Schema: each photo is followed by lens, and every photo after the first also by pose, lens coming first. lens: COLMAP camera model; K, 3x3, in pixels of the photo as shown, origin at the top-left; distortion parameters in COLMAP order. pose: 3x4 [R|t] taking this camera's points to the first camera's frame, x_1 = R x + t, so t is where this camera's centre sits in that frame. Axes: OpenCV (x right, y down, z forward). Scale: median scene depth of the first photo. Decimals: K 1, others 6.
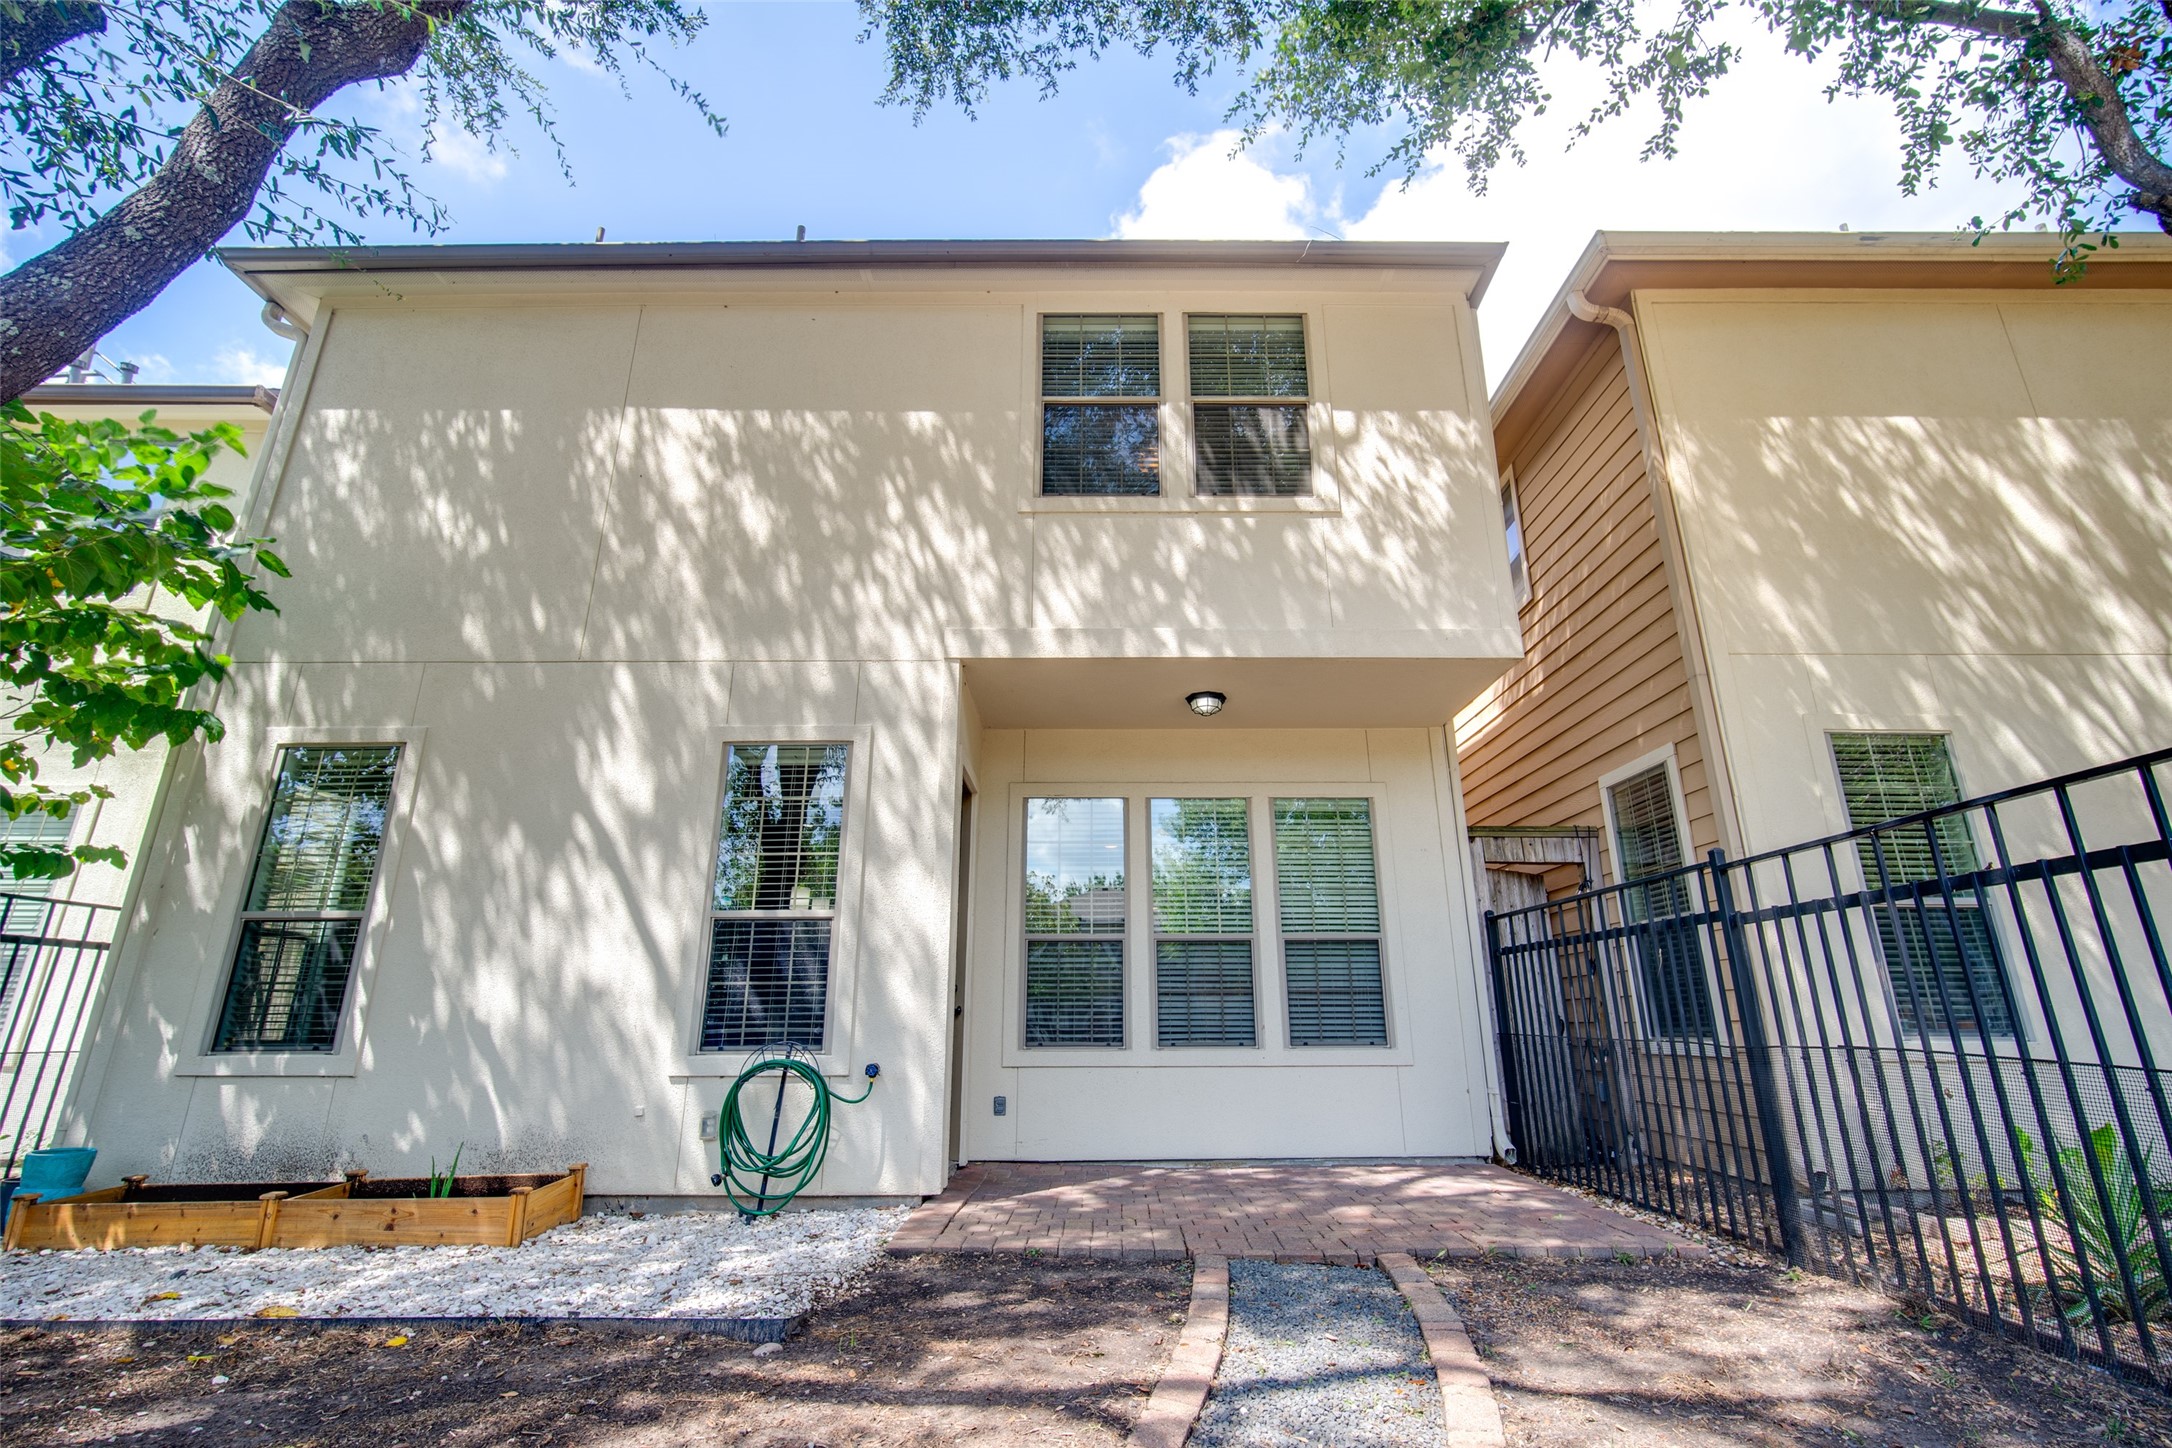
lens RADIAL K [[957.6, 0, 1092.1], [0, 957.6, 745.3], [0, 0, 1]] dist [-0.016891, 0.005763]
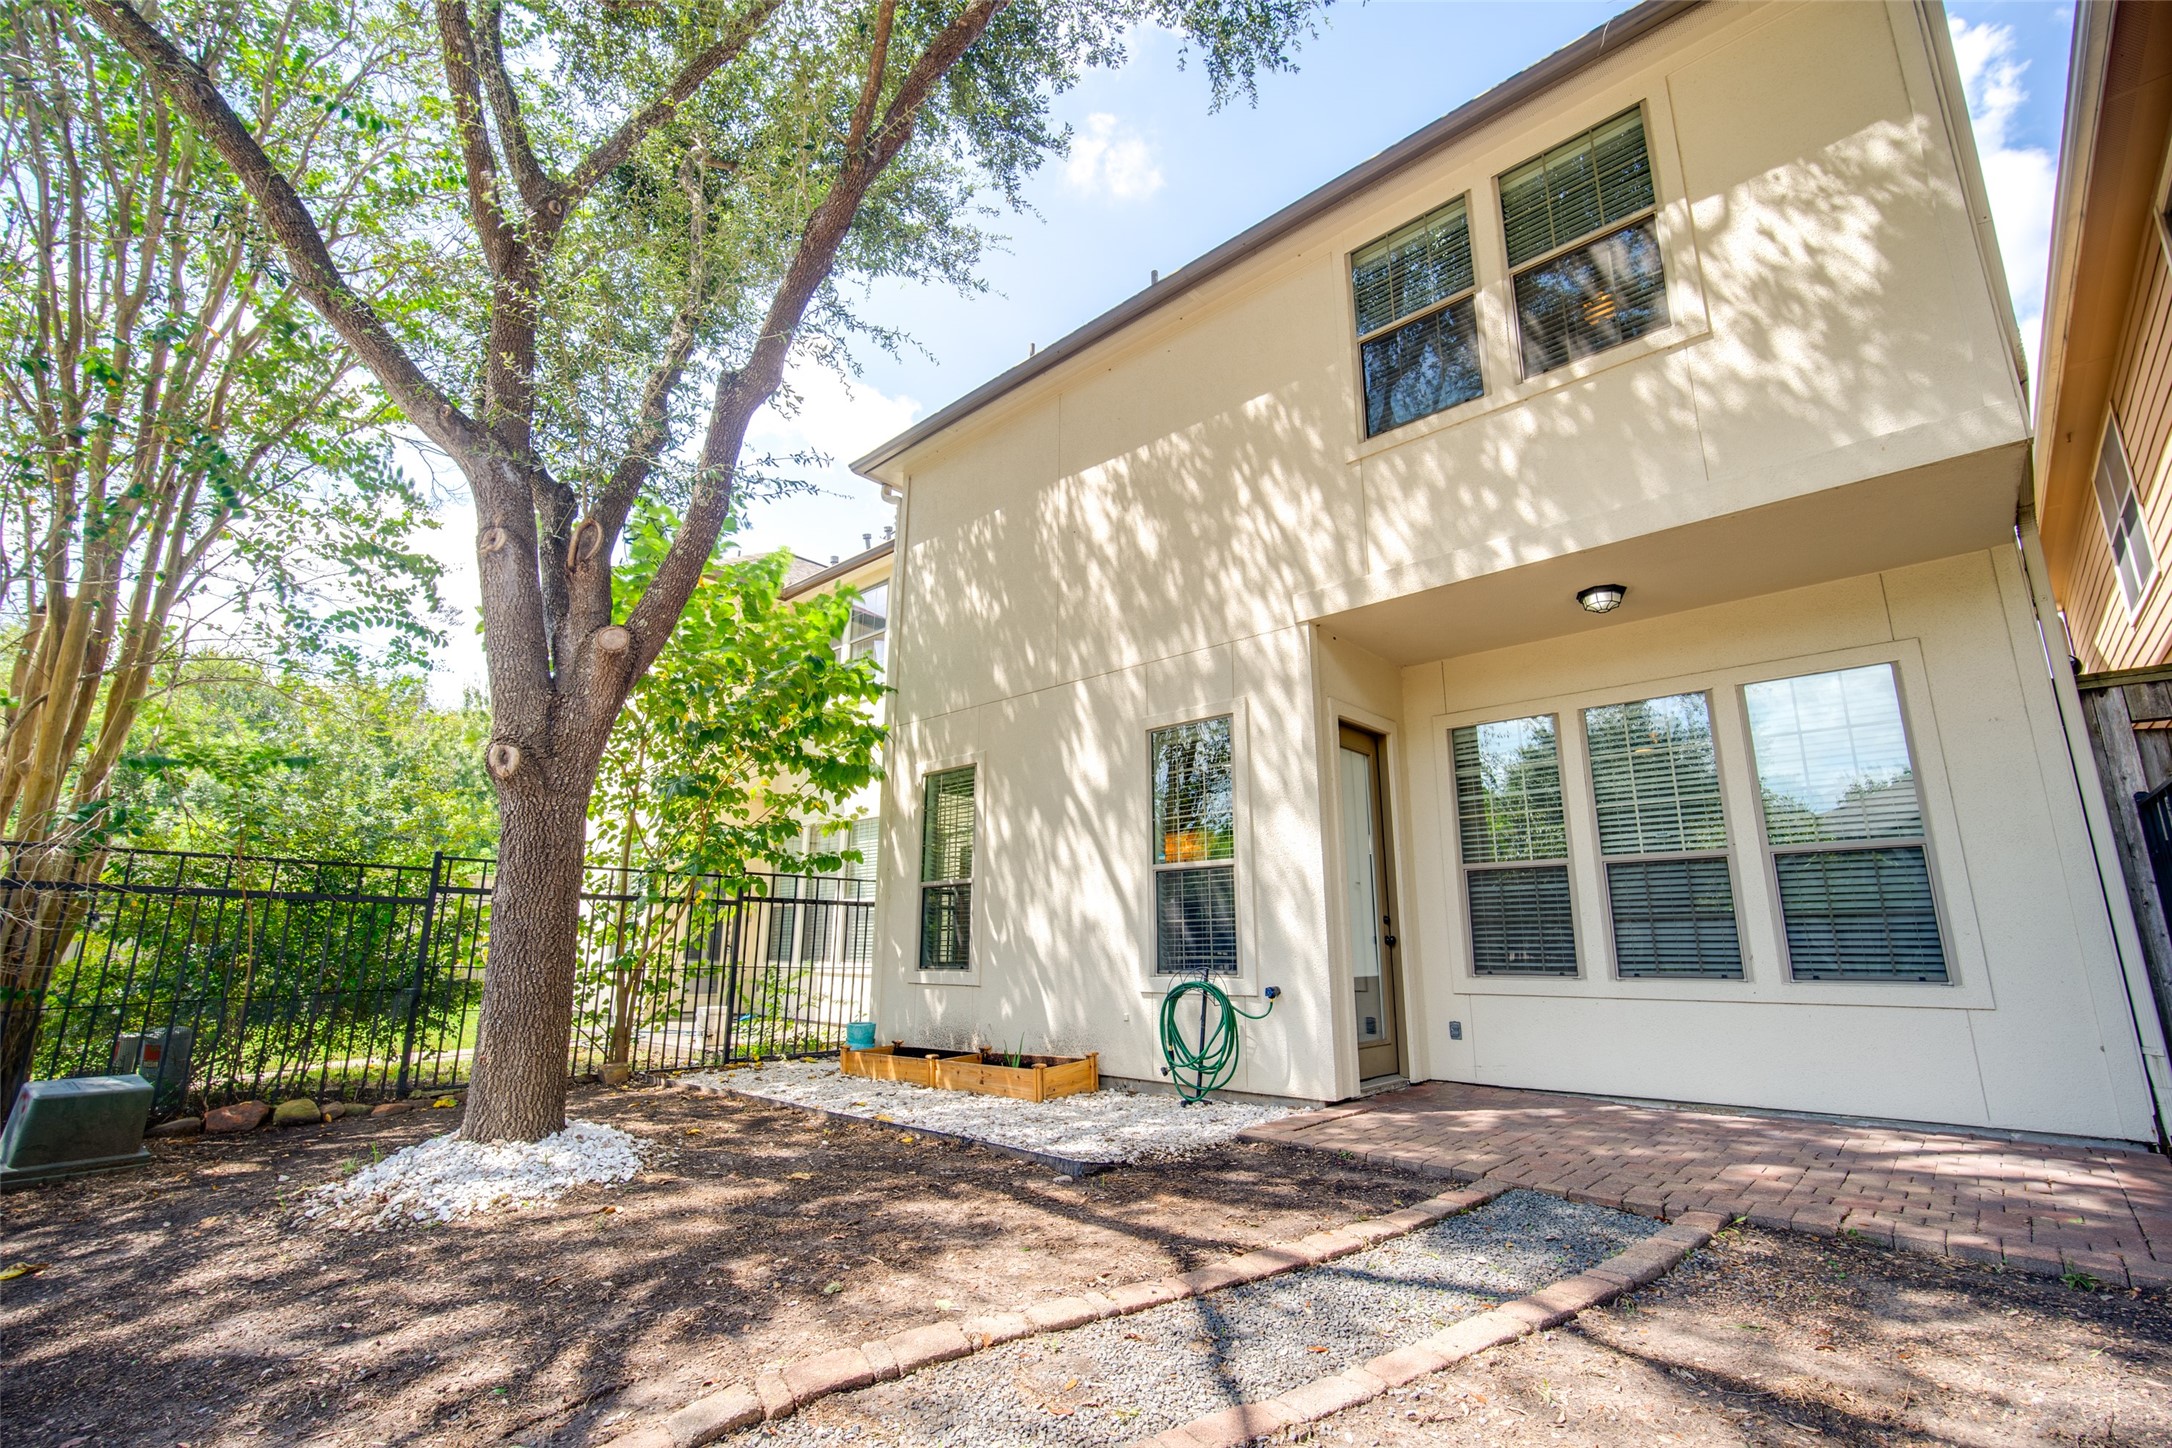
lens RADIAL K [[957.6, 0, 1094.9], [0, 957.6, 729.2], [0, 0, 1]] dist [-0.016891, 0.005763]
pose [[0.736817, -0.148550, -0.659571, 0.365831], [0.183798, 0.982833, -0.016032, 0.007112], [0.650629, -0.109416, 0.751472, 0.021953]]
